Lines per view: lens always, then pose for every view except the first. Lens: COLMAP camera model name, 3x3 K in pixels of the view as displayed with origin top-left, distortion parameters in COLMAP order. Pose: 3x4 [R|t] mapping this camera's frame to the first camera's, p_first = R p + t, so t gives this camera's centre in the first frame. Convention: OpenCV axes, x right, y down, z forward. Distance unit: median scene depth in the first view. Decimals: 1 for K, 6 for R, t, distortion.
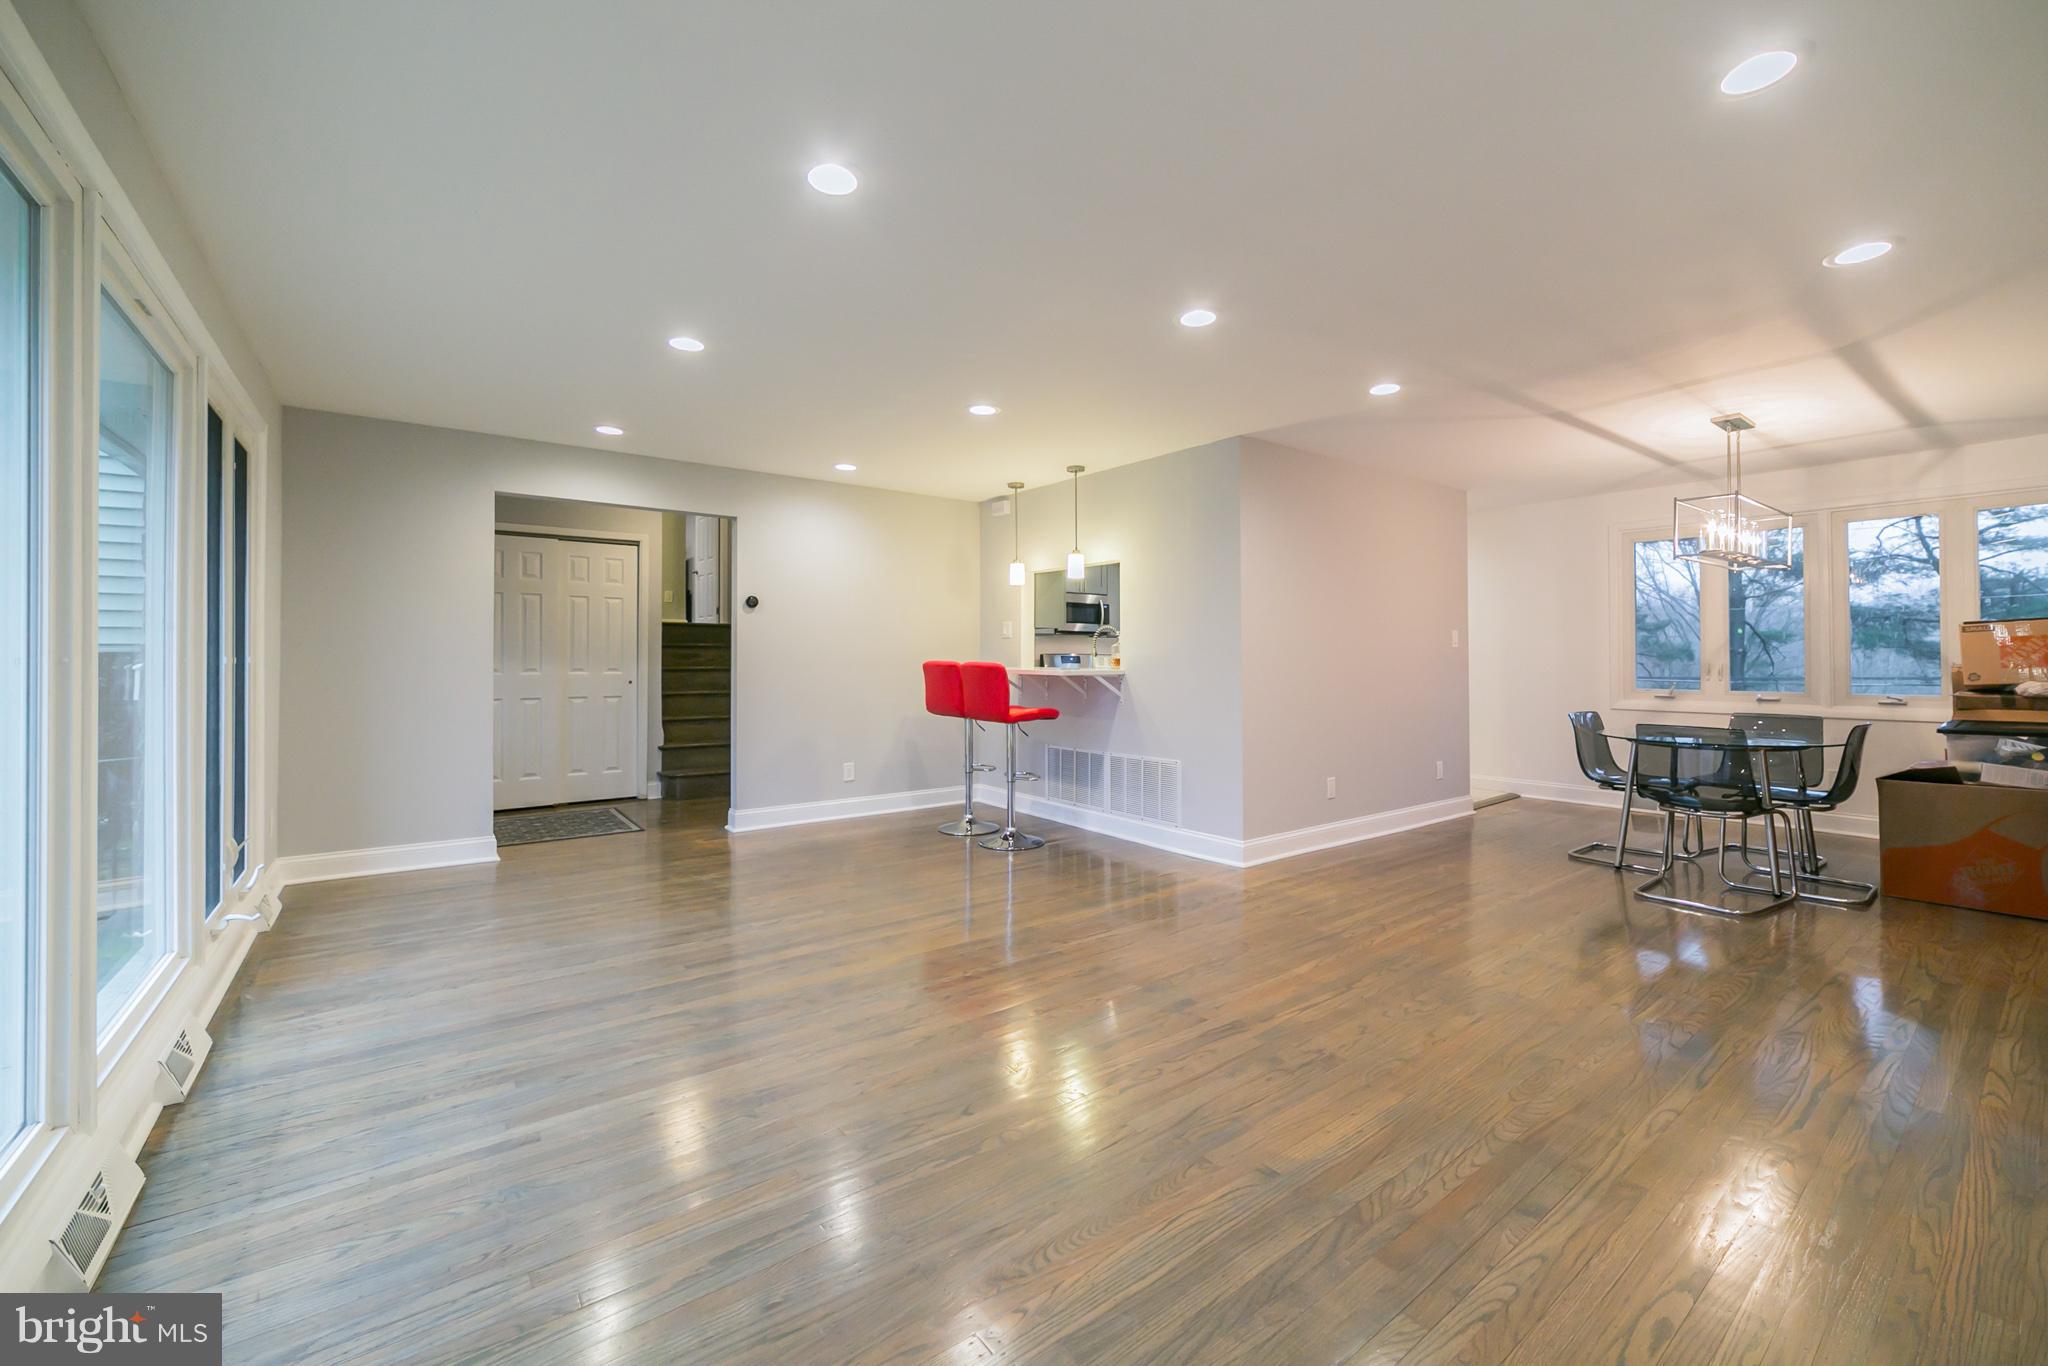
lens RADIAL K [[820.3, 0, 1023.6], [0, 820.3, 664.6], [0, 0, 1]] dist [-0.009541, 0.000080]
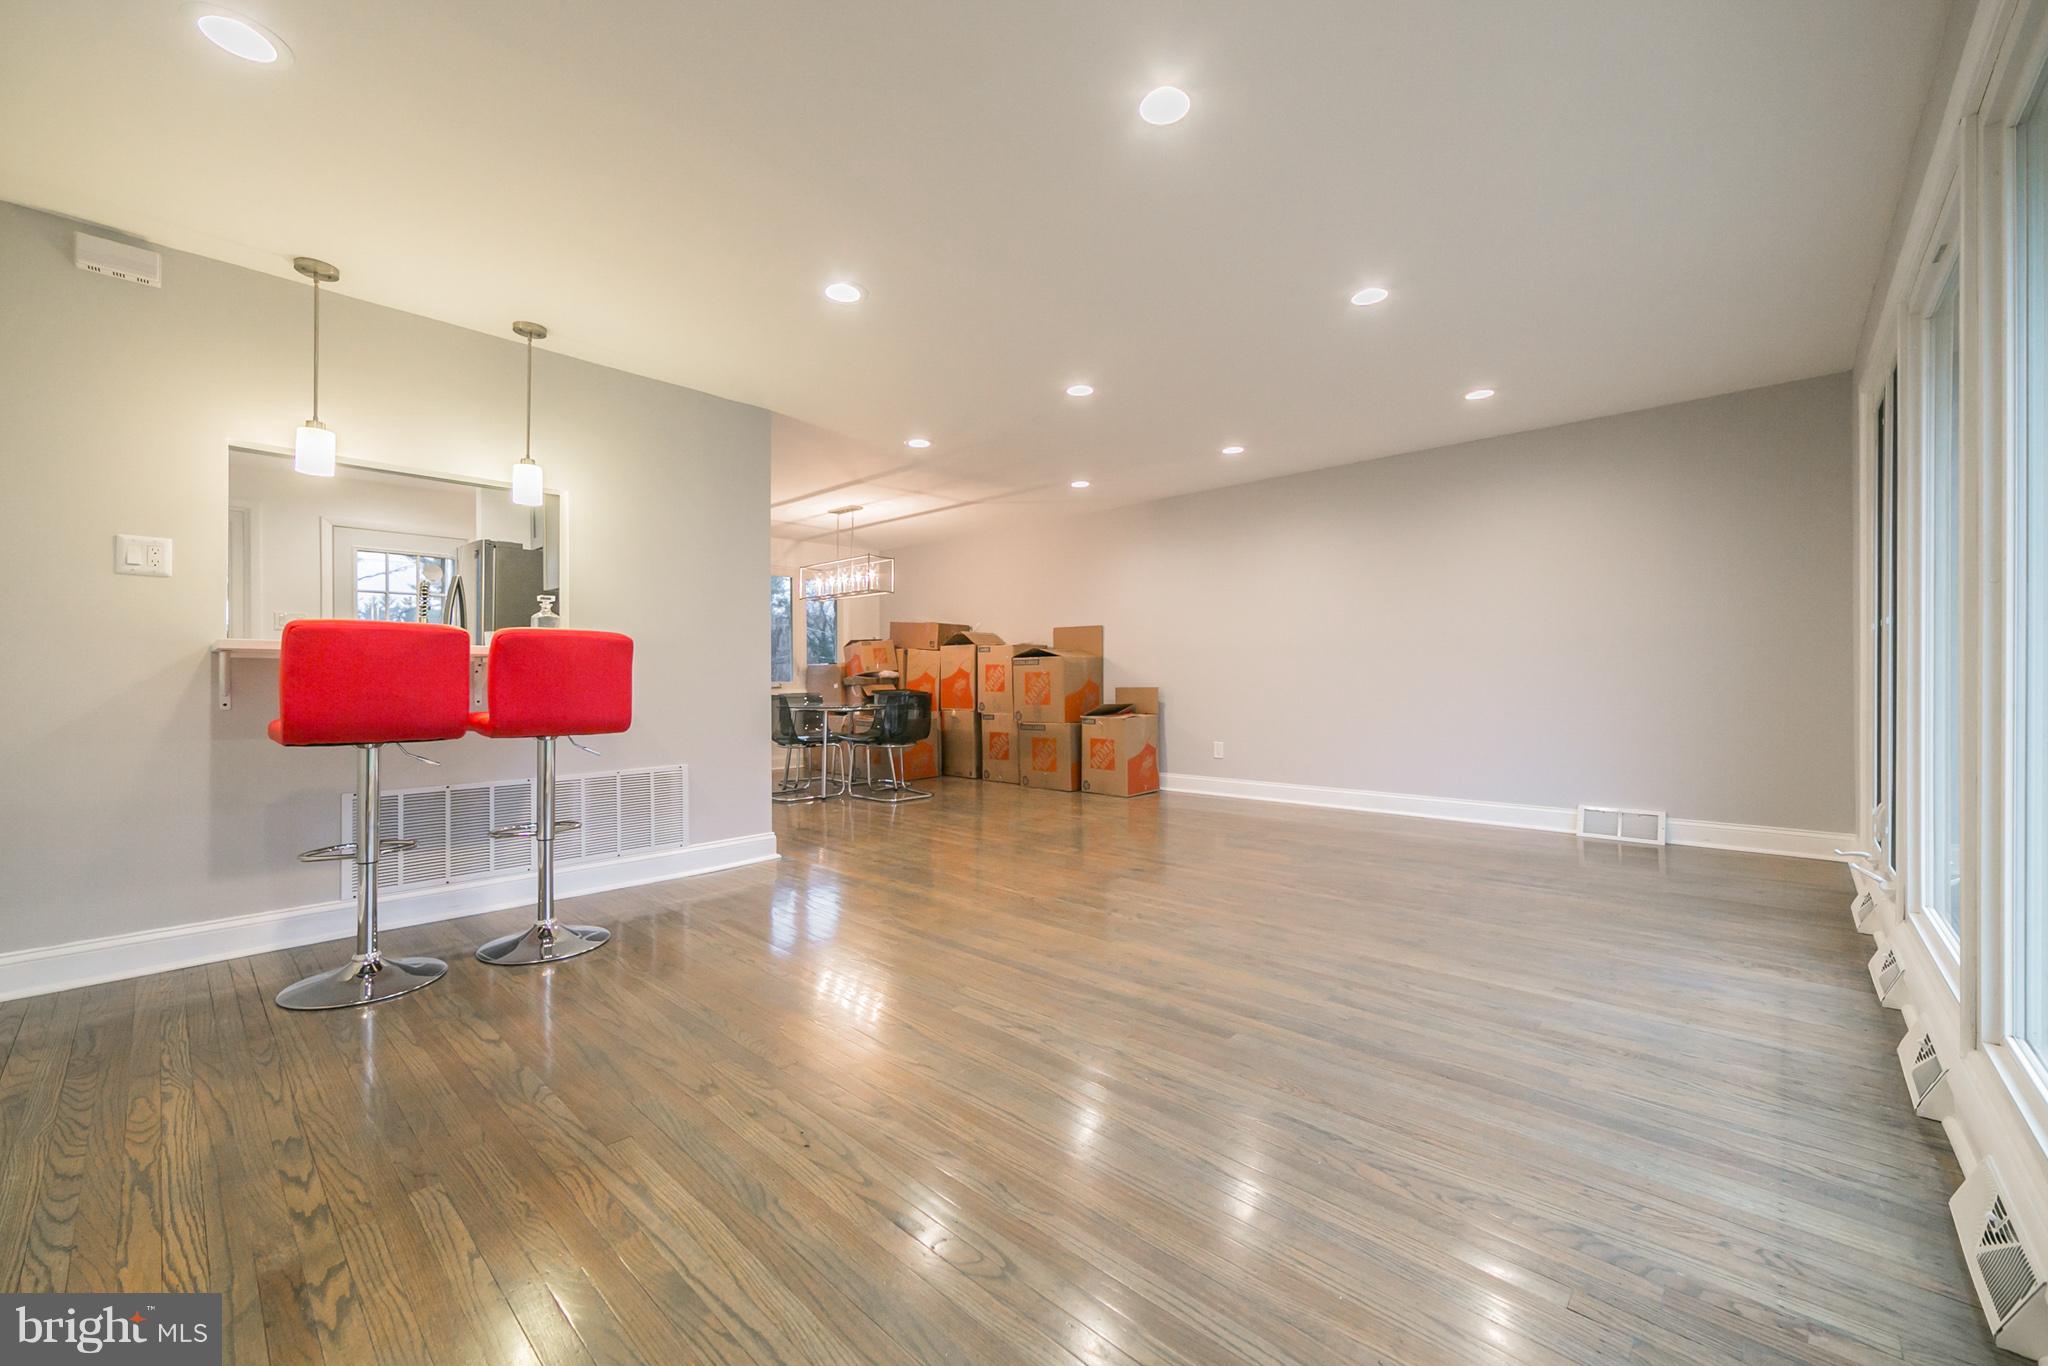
lens RADIAL K [[804.7, 0, 1024.0], [0, 804.7, 683.0], [0, 0, 1]] dist [-0.004257, 0.000207]
pose [[-0.174497, -0.004907, 0.984646, -0.810774], [0.009053, 0.999937, 0.006588, 0.040554], [-0.984616, 0.010063, -0.174441, 0.978189]]
